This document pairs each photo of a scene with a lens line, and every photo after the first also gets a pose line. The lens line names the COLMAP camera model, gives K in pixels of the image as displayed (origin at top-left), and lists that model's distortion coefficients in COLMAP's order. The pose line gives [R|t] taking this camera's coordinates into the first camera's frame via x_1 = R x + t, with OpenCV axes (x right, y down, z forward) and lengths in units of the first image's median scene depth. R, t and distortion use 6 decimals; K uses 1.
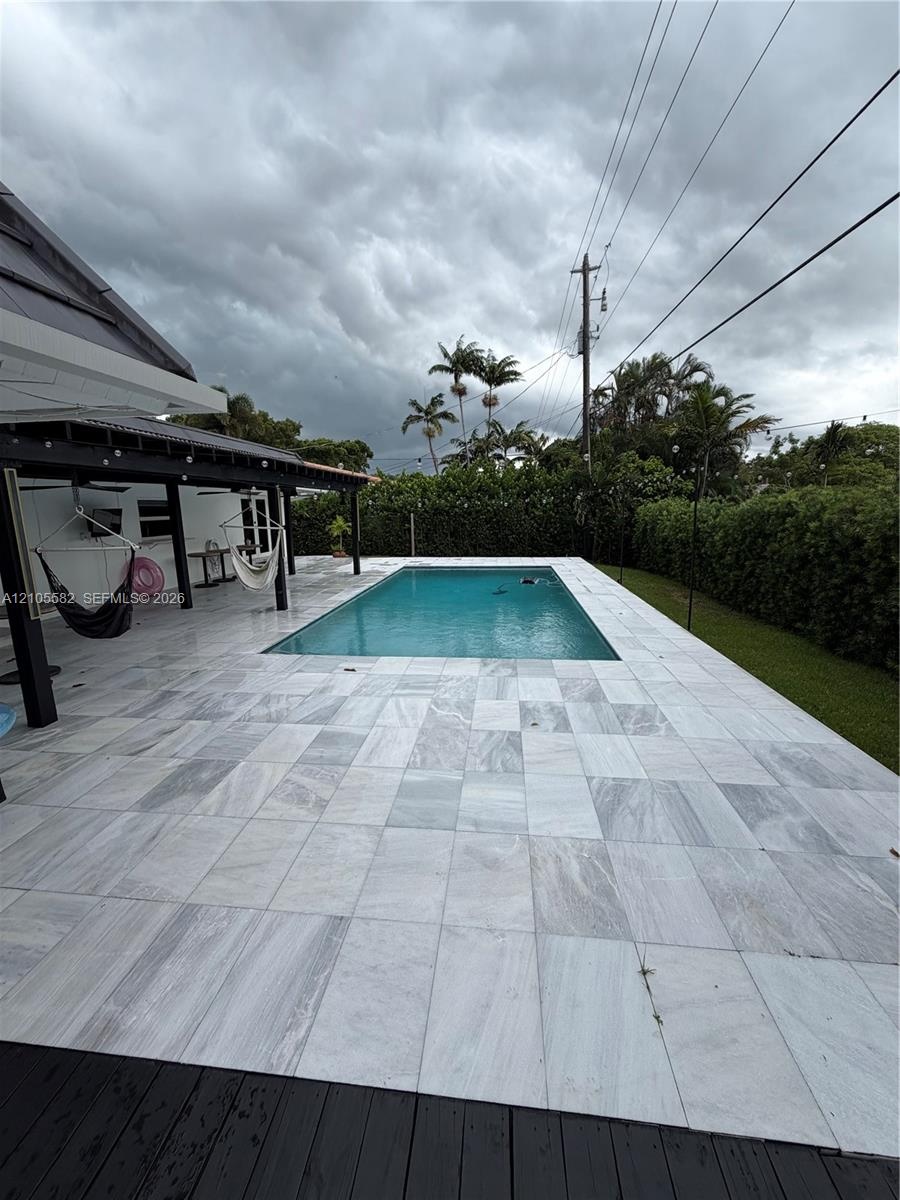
lens RADIAL K [[478.1, 0, 450.0], [0, 478.1, 600.0], [0, 0, 1]] dist [-0.001105, 0.000099]
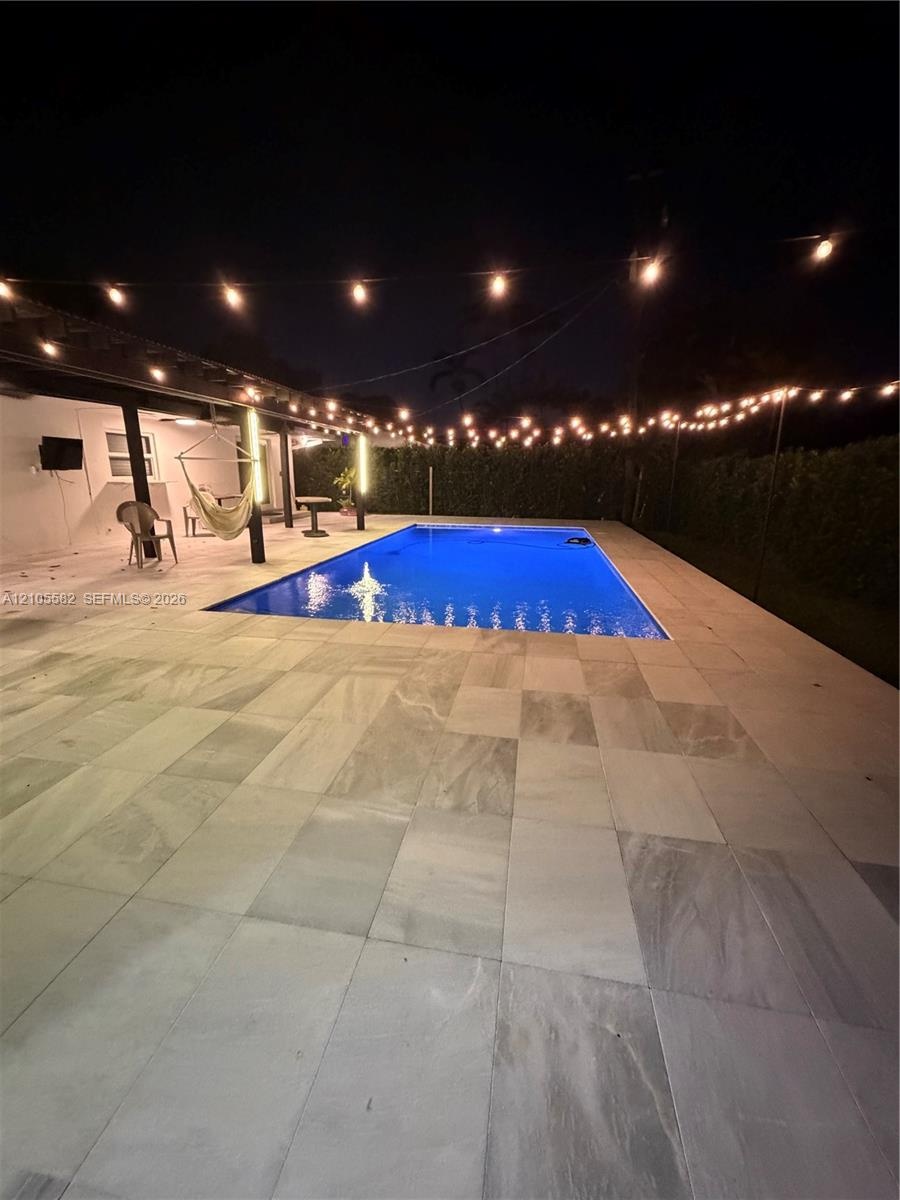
lens RADIAL K [[478.1, 0, 450.0], [0, 478.1, 600.0], [0, 0, 1]] dist [-0.001105, 0.000099]
pose [[0.997251, 0.039489, -0.062698, 0.081479], [-0.035711, 0.997543, 0.060278, 0.043643], [0.064924, -0.057873, 0.996211, 0.322668]]
